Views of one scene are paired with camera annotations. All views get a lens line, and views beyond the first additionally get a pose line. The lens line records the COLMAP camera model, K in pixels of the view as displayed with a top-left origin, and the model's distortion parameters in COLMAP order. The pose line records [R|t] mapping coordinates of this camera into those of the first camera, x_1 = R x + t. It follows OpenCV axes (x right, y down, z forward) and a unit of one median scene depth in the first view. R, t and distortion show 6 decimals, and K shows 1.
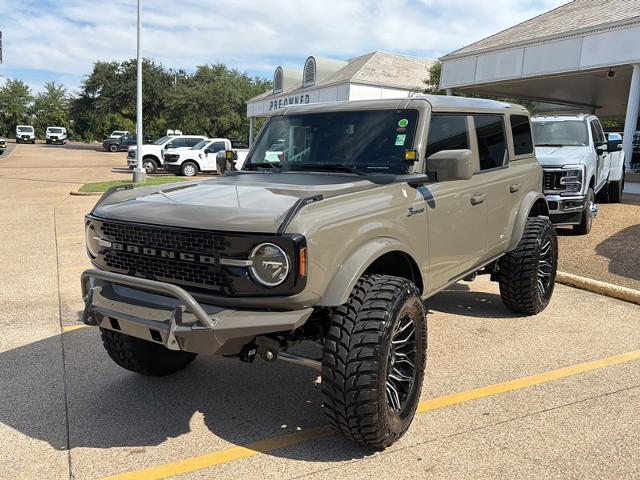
lens RADIAL K [[565.8, 0, 320.0], [0, 565.8, 240.0], [0, 0, 1]] dist [0.143455, -0.302447]
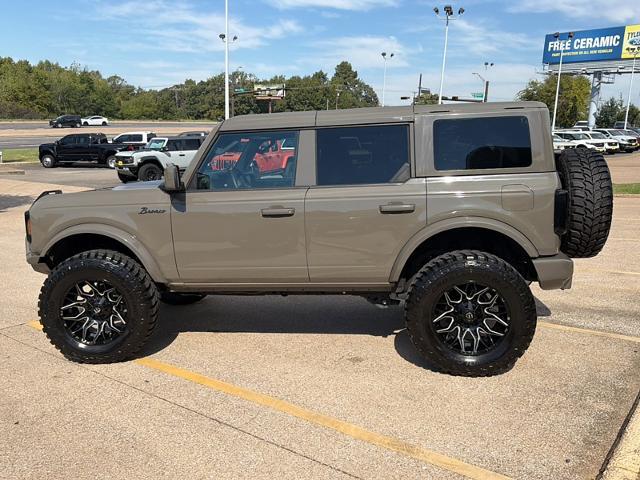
lens RADIAL K [[558.4, 0, 301.8], [0, 558.4, 240.3], [0, 0, 1]] dist [0.007242, 0.004811]
pose [[0.450193, 0.141201, -0.881696, 0.997273], [-0.132145, 0.987081, 0.090605, -0.099842], [0.883099, 0.075722, 0.463036, 0.487894]]
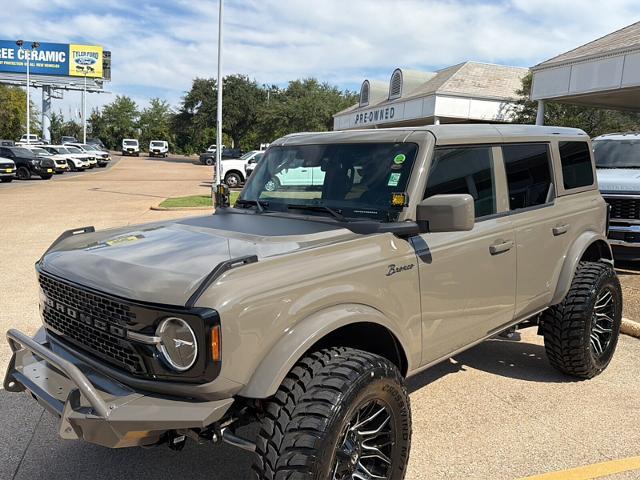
lens RADIAL K [[568.9, 0, 320.0], [0, 568.9, 240.0], [0, 0, 1]] dist [0.124504, -0.228491]
pose [[0.987308, 0.022989, -0.157148, 0.124678], [-0.026218, 0.999485, -0.018503, -0.050153], [0.156641, 0.022388, 0.987402, 0.112575]]
